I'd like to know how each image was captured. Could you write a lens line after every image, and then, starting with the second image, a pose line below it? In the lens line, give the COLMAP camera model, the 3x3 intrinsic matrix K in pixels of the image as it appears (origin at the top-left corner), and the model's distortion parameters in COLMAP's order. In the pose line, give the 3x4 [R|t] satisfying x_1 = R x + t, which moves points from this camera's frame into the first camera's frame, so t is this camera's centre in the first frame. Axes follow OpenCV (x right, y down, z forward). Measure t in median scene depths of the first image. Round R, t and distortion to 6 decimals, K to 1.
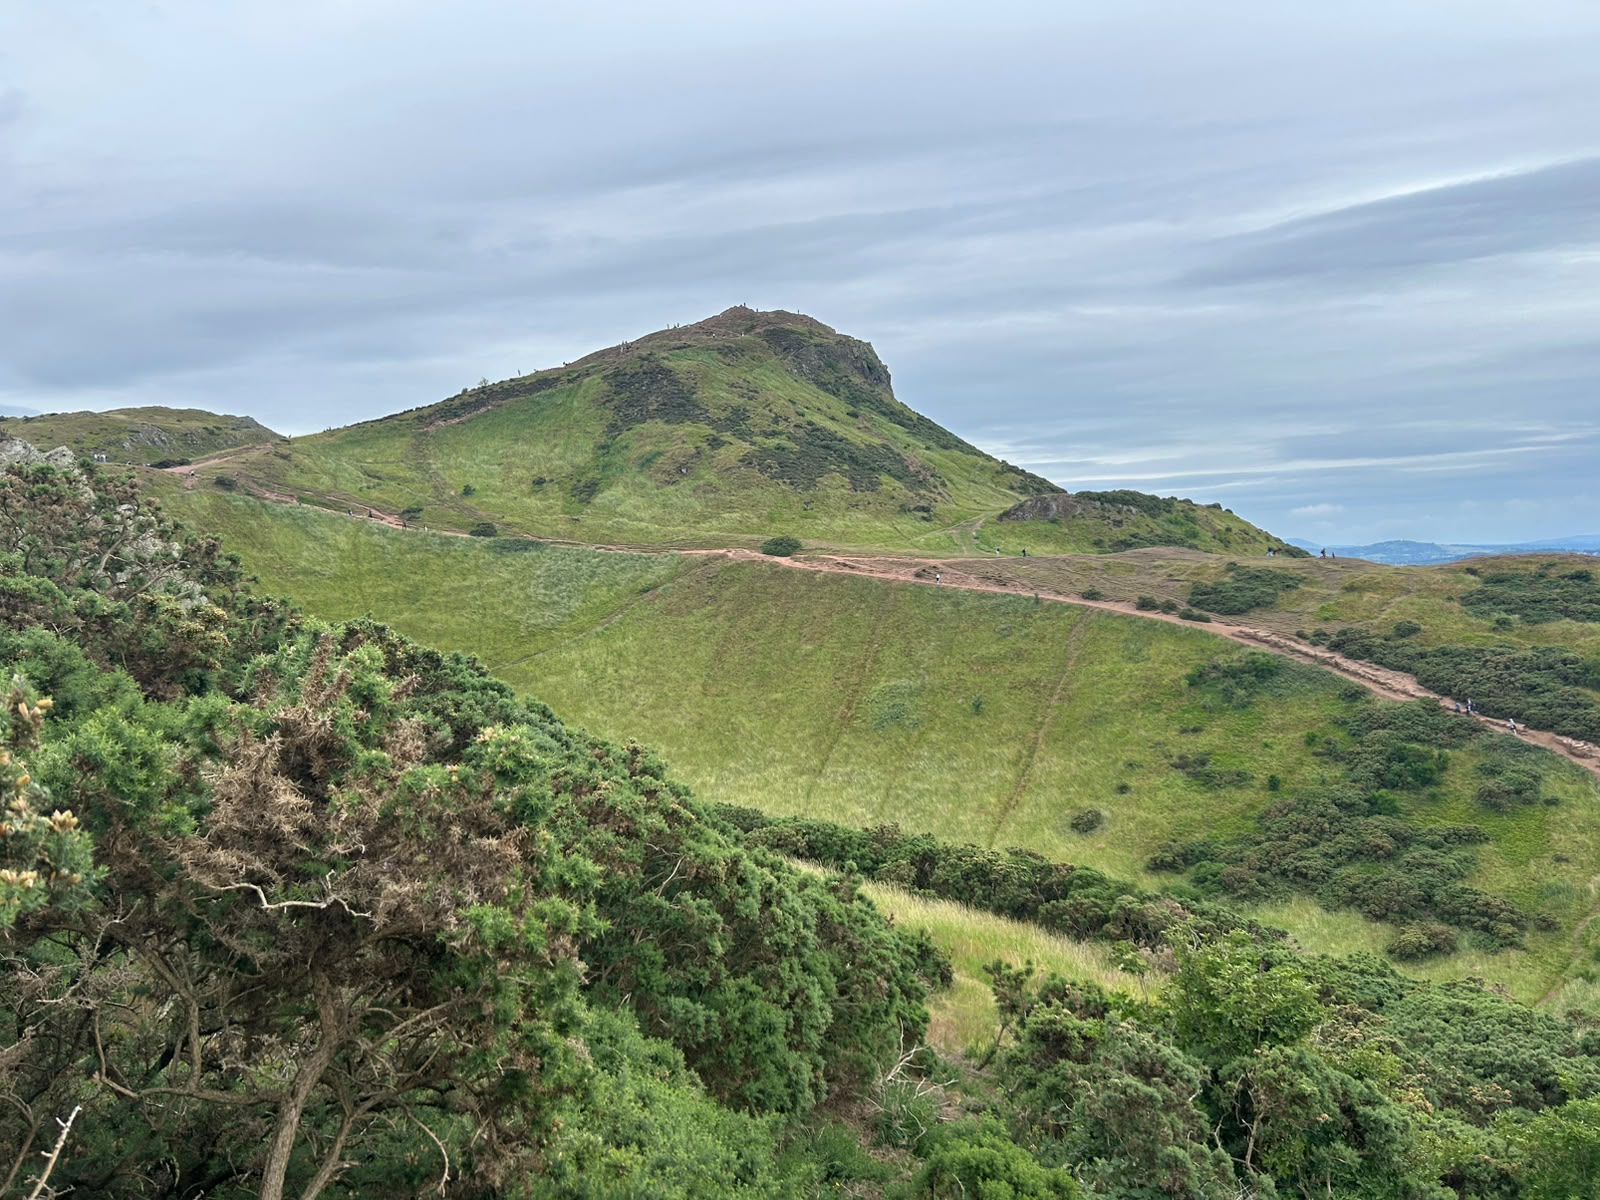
lens RADIAL K [[1196.6, 0, 800.0], [0, 1196.6, 600.0], [0, 0, 1]] dist [0.083405, -0.202873]
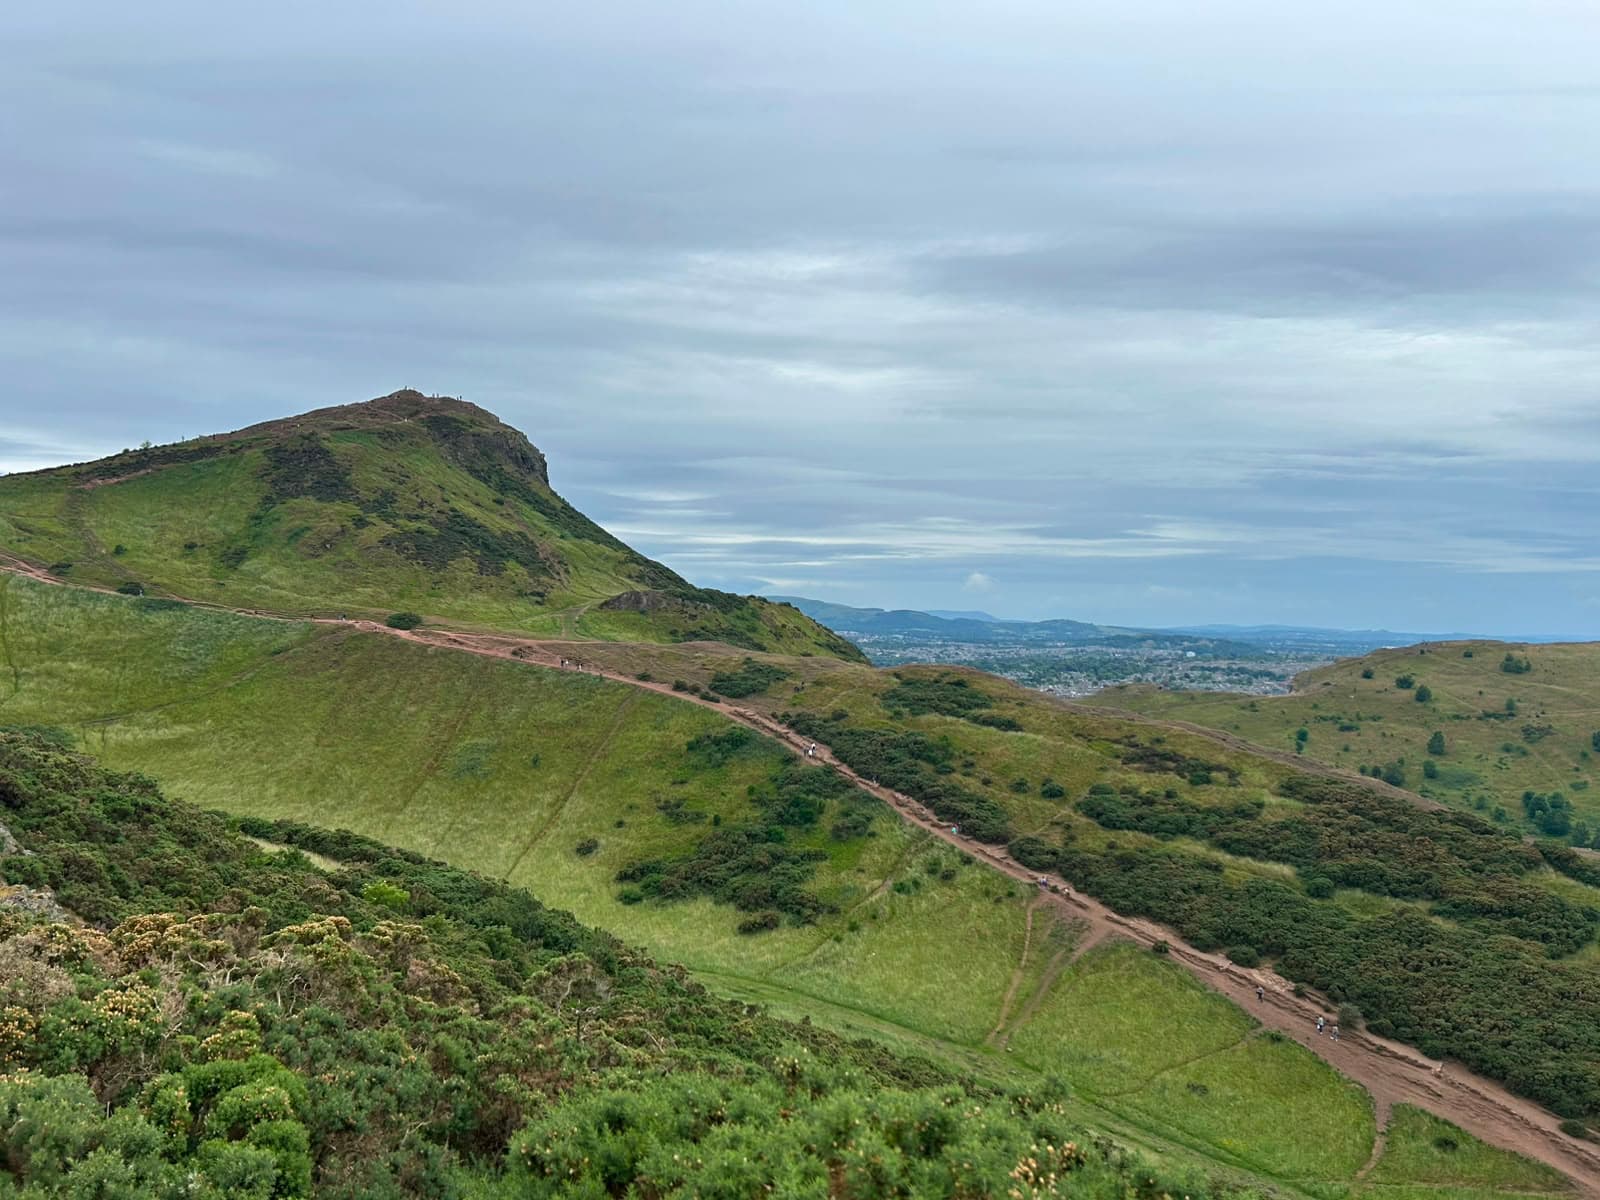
lens RADIAL K [[1217.4, 0, 800.0], [0, 1217.4, 600.0], [0, 0, 1]] dist [-0.003823, -0.005611]
pose [[0.970845, 0.061111, 0.231785, 0.084263], [-0.050147, 0.997339, -0.052910, -0.021700], [-0.234402, 0.039744, 0.971327, -0.254210]]
